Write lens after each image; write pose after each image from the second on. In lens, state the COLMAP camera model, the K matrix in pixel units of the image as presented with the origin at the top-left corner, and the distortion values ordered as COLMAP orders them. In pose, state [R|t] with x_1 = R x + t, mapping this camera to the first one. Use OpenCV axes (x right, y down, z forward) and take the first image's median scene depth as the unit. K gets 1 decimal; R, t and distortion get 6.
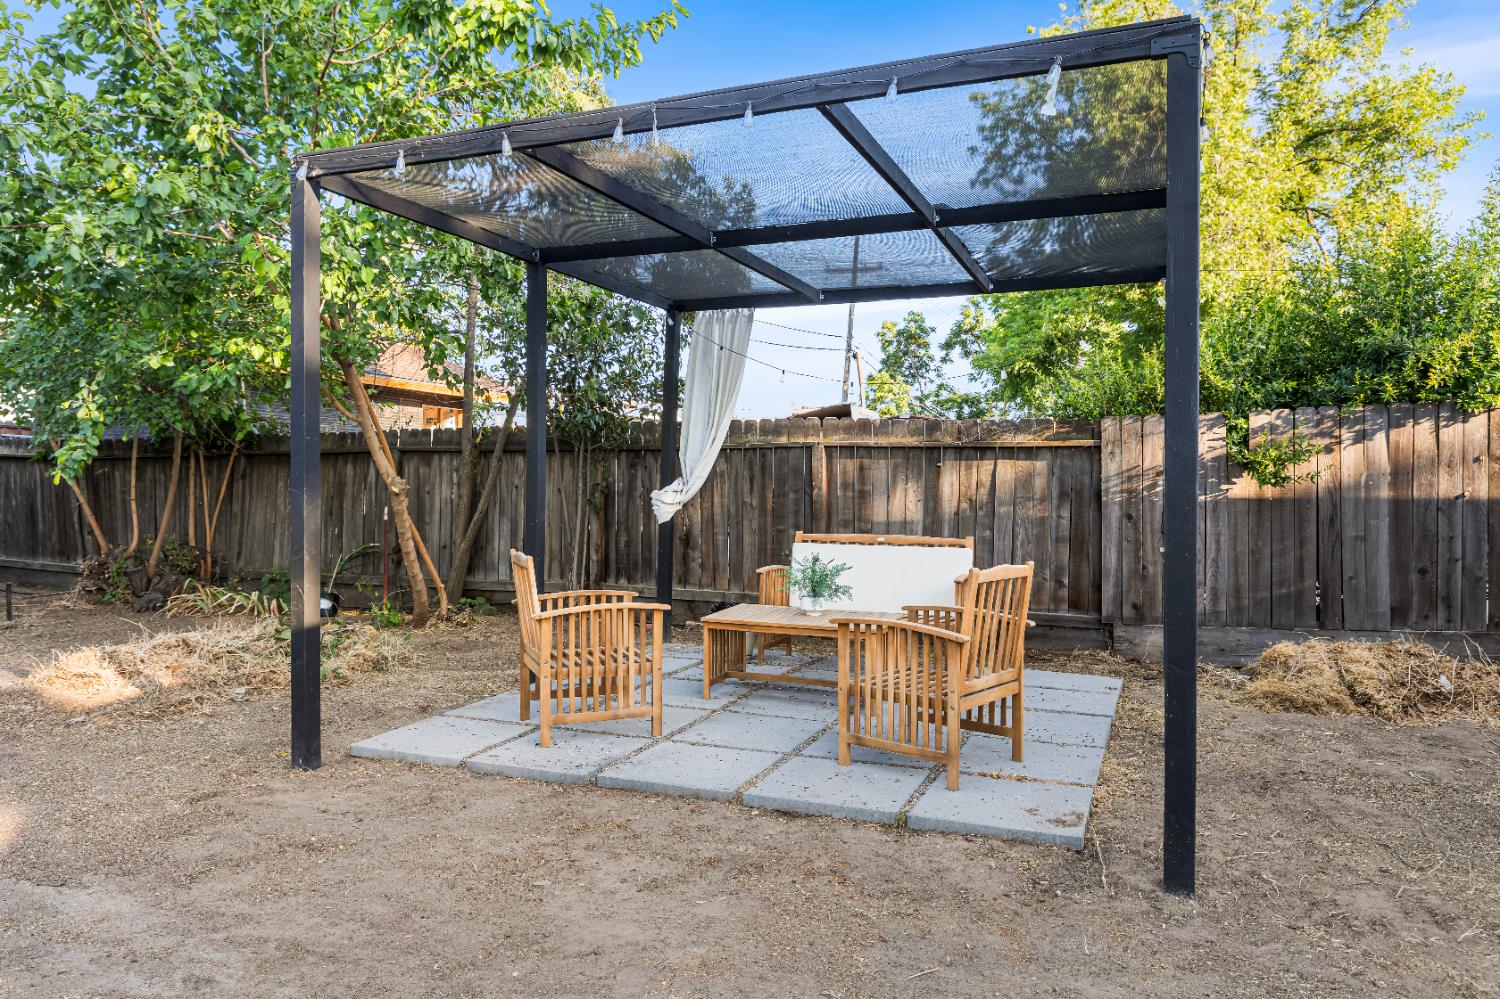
lens RADIAL K [[1017.2, 0, 749.1], [0, 1017.2, 490.0], [0, 0, 1]] dist [0.002899, 0.003525]
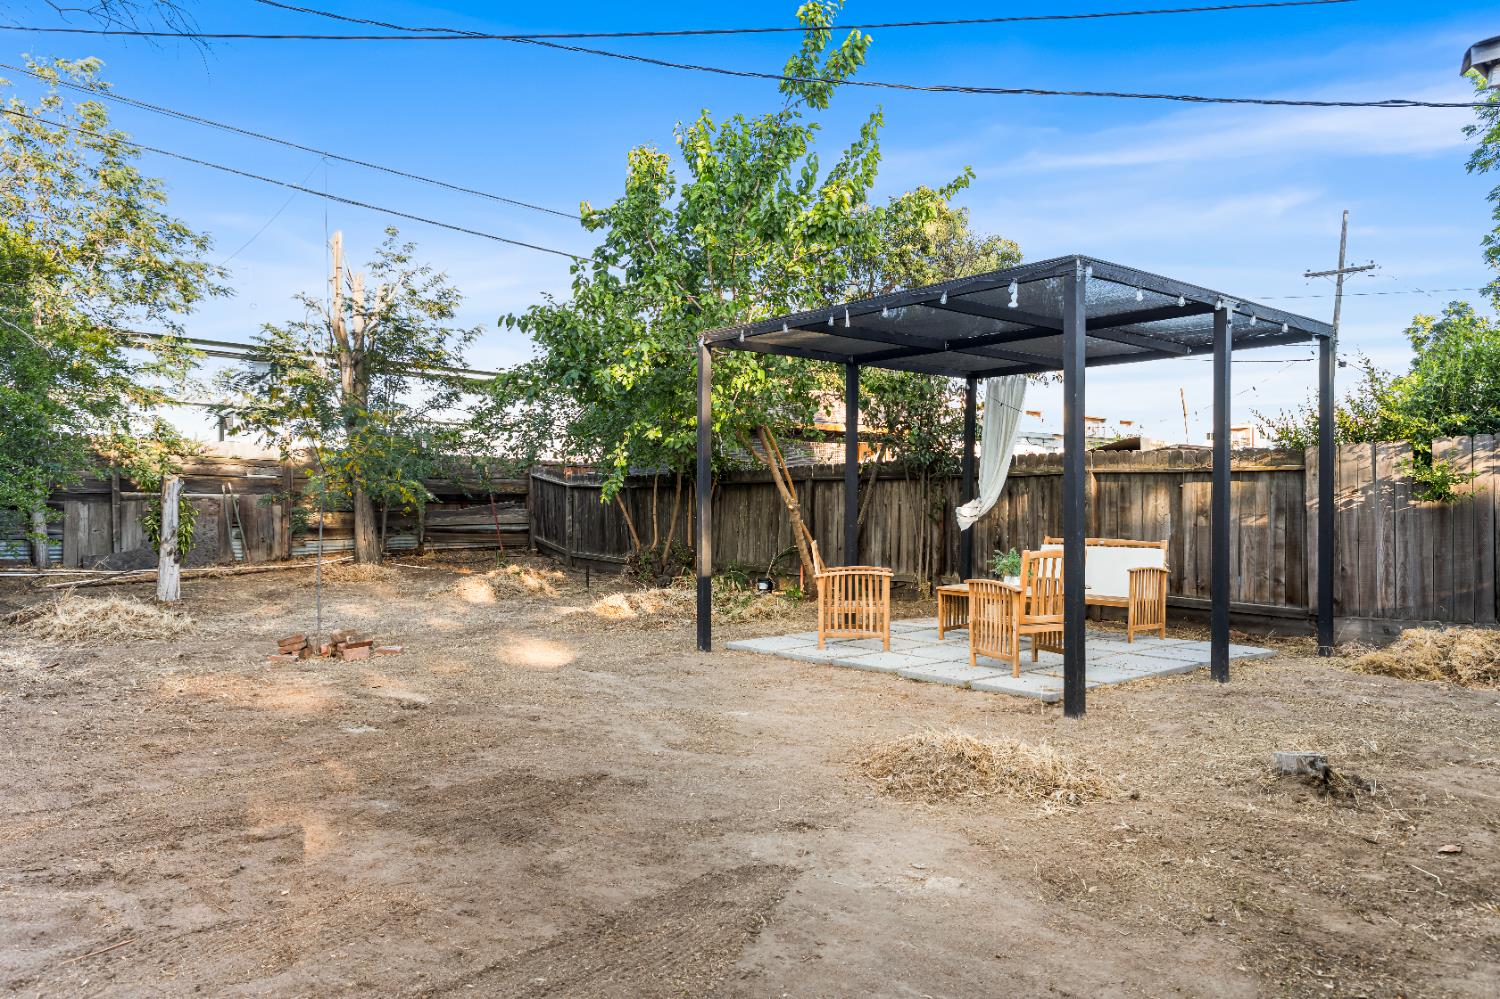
lens RADIAL K [[1017.2, 0, 749.1], [0, 1017.2, 490.0], [0, 0, 1]] dist [0.002899, 0.003525]
pose [[0.885659, -0.010870, -0.464208, 0.311668], [0.001687, 0.999795, -0.020193, 0.004920], [0.464332, 0.017102, 0.885496, -0.387510]]
